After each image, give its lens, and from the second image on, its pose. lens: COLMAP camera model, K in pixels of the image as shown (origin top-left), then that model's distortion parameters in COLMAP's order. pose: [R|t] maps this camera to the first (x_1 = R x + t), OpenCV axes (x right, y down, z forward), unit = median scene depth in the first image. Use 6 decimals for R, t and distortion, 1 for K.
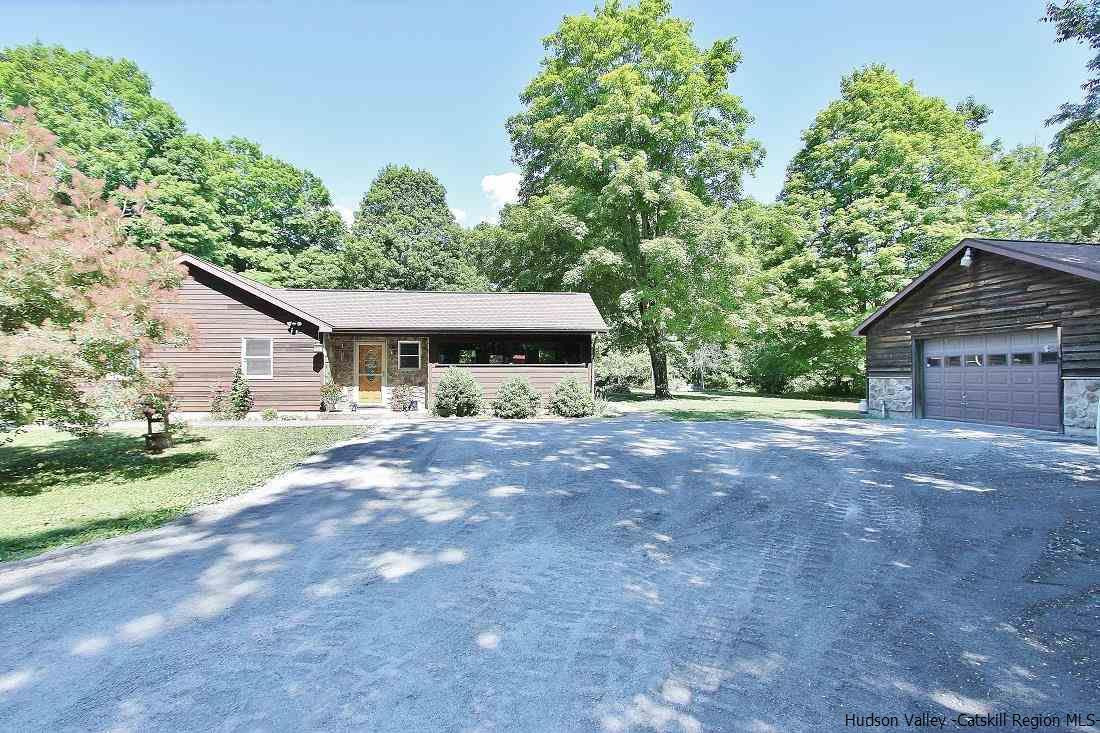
lens RADIAL K [[525.0, 0, 535.2], [0, 525.0, 365.8], [0, 0, 1]] dist [-0.022120, 0.008269]
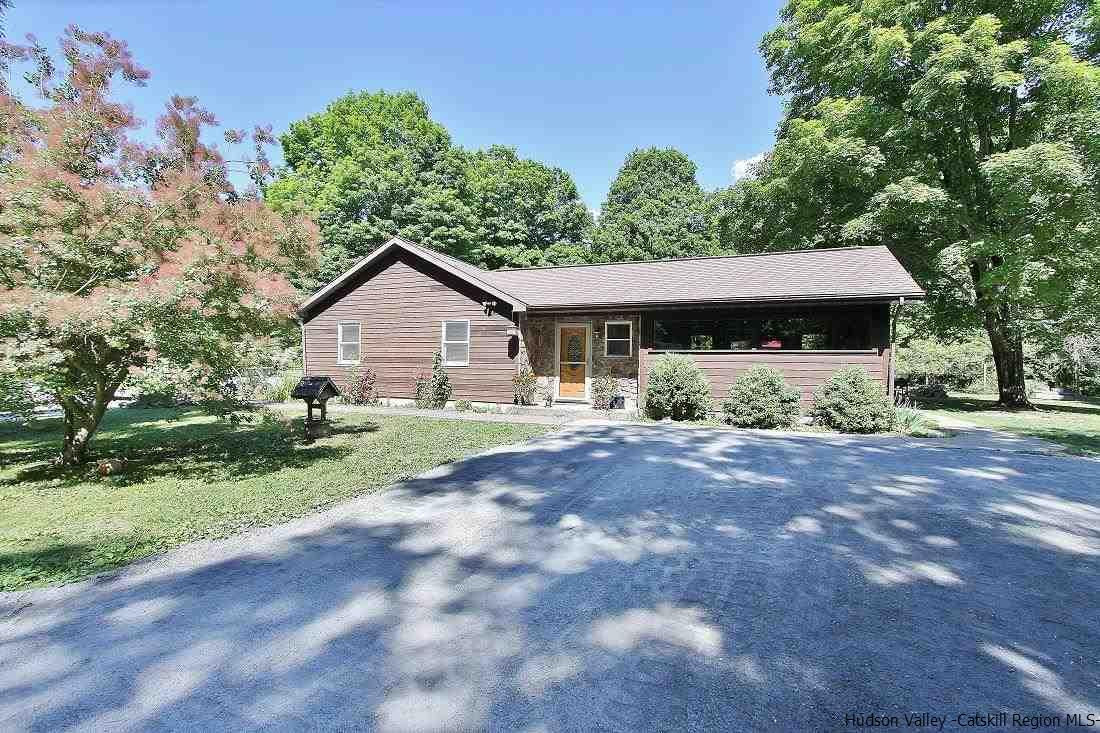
lens RADIAL K [[525.0, 0, 535.2], [0, 525.0, 365.8], [0, 0, 1]] dist [-0.022120, 0.008269]
pose [[0.887616, 0.015459, -0.460325, 0.013591], [-0.011201, 0.999865, 0.011980, 0.010425], [0.460449, -0.005478, 0.887669, 0.198070]]
